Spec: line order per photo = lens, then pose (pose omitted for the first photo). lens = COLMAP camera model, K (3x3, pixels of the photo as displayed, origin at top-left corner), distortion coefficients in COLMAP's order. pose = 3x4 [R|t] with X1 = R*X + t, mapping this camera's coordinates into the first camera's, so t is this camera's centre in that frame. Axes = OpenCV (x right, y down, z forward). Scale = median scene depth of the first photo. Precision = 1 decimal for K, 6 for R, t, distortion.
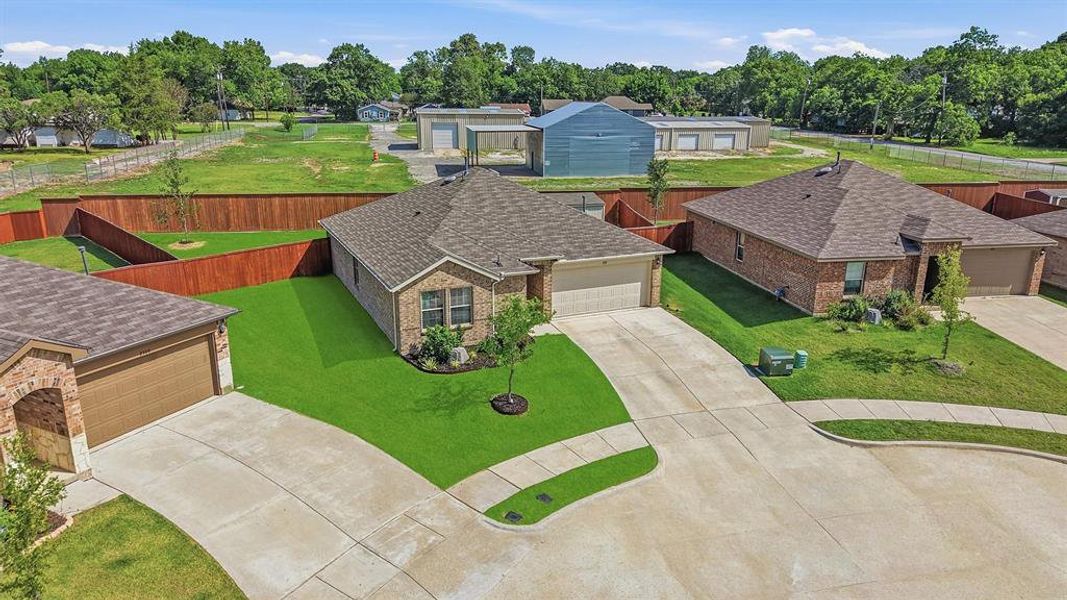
lens RADIAL K [[712.7, 0, 533.5], [0, 712.7, 300.0], [0, 0, 1]] dist [0.040667, -0.053925]
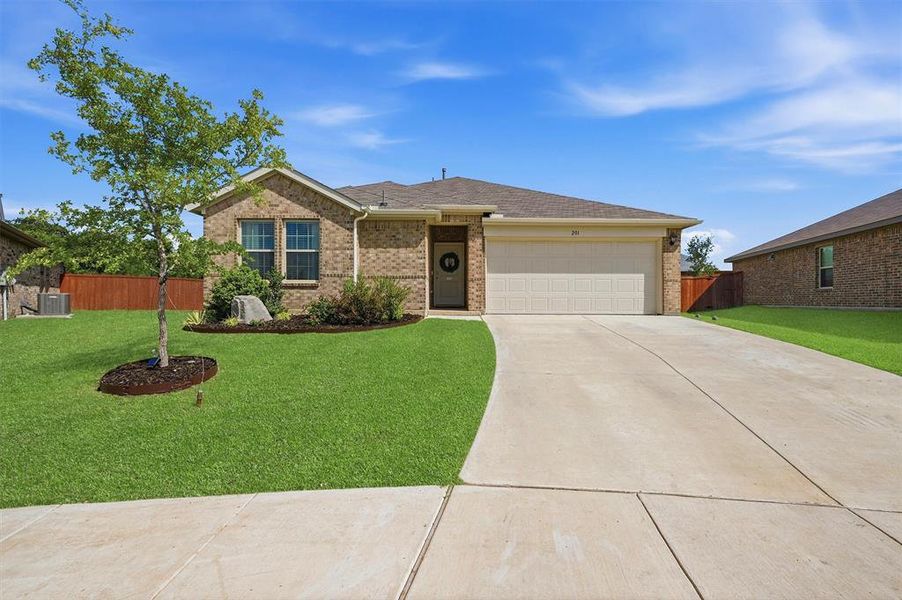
lens RADIAL K [[389.0, 0, 451.0], [0, 389.0, 300.0], [0, 0, 1]] dist [-0.026087, 0.000007]
pose [[0.904759, -0.005147, -0.425894, 0.151265], [-0.112844, 0.961299, -0.251339, 0.111398], [0.410705, 0.275461, 0.869162, 0.680087]]
